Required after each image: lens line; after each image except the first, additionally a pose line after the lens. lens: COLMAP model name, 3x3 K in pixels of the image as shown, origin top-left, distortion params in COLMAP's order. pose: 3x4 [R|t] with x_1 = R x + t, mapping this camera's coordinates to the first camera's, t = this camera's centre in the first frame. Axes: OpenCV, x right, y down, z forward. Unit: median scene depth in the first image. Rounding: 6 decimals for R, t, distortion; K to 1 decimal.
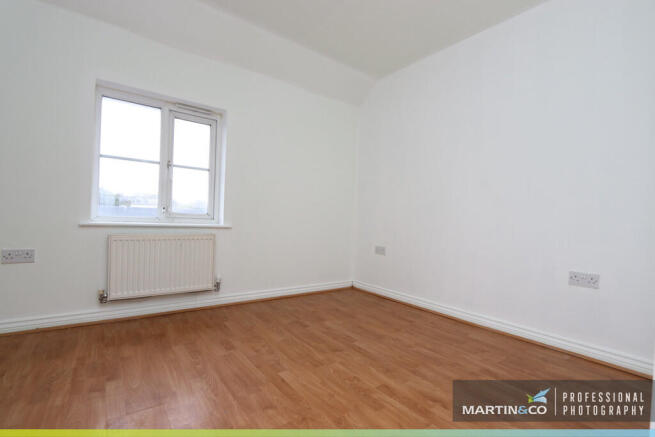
lens RADIAL K [[310.5, 0, 343.5], [0, 310.5, 219.3], [0, 0, 1]] dist [-0.021694, -0.000385]
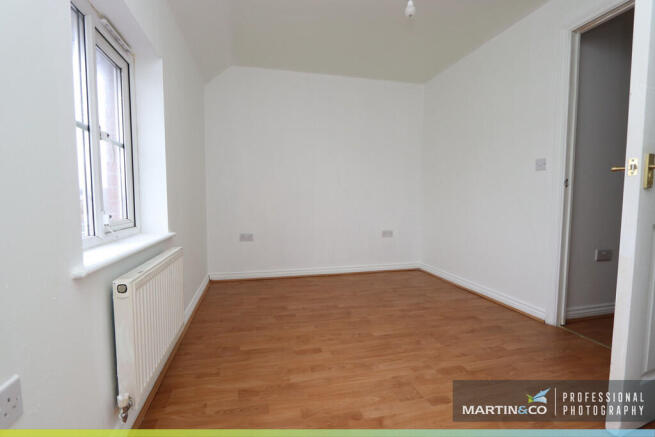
lens RADIAL K [[304.7, 0, 327.5], [0, 304.7, 218.5], [0, 0, 1]] dist [-0.014572, 0.000140]
pose [[0.387993, -0.096217, 0.916626, -1.111560], [0.009088, 0.994887, 0.100585, -0.100298], [-0.921617, -0.030696, 0.386884, 0.543800]]
